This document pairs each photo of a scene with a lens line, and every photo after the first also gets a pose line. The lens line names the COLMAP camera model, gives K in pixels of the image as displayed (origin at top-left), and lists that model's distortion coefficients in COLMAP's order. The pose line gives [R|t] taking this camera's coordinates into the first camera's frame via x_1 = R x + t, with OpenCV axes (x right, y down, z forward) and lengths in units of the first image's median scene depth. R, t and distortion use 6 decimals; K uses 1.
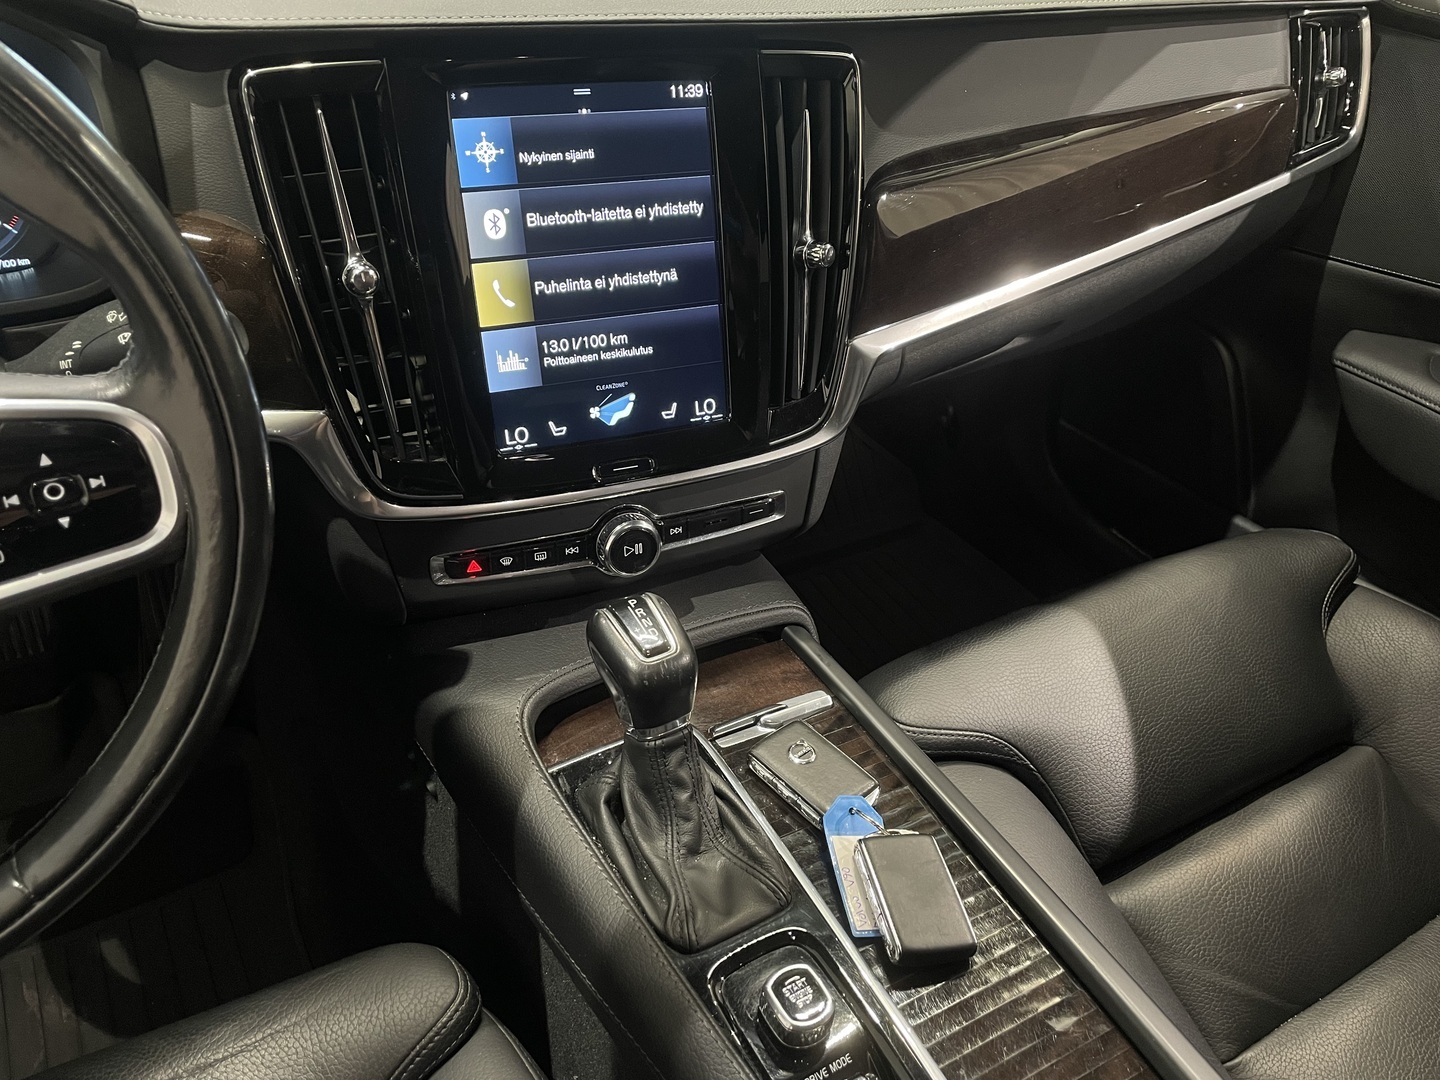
lens RADIAL K [[1089.9, 0, 719.4], [0, 1089.9, 520.1], [0, 0, 1]] dist [0.079690, -0.108483]
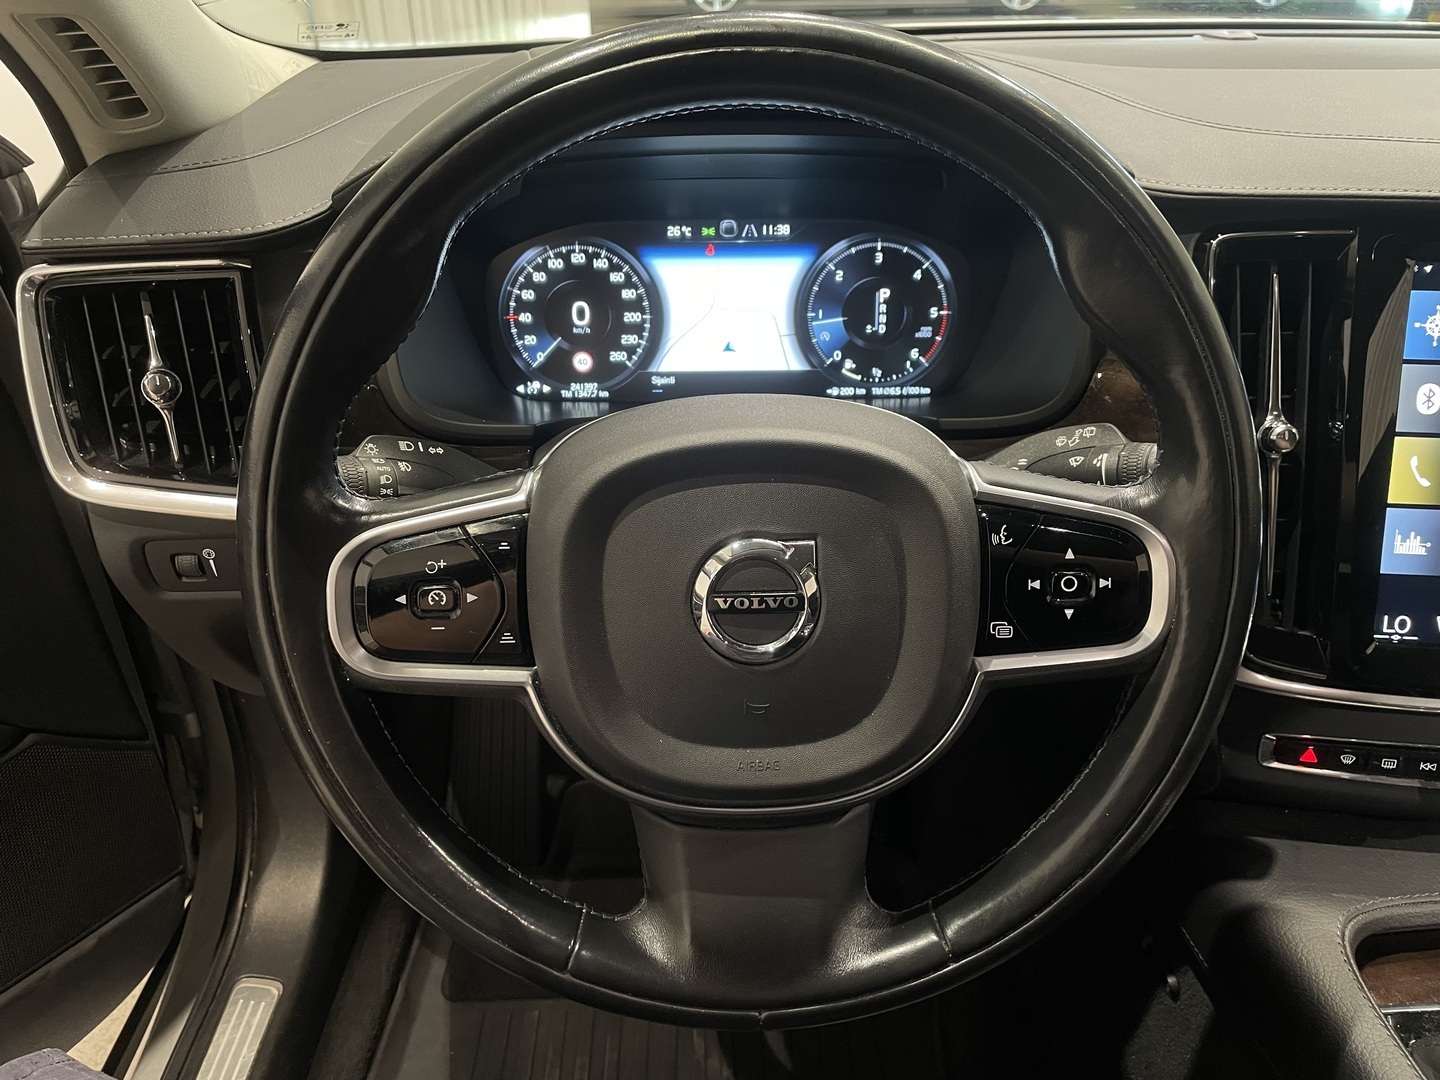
lens RADIAL K [[1089.9, 0, 719.4], [0, 1089.9, 520.1], [0, 0, 1]] dist [0.079690, -0.108483]
pose [[0.866710, 0.156659, -0.473573, -0.243132], [-0.233727, 0.966273, -0.108108, 0.066946], [0.440665, 0.204385, 0.874094, -0.061864]]
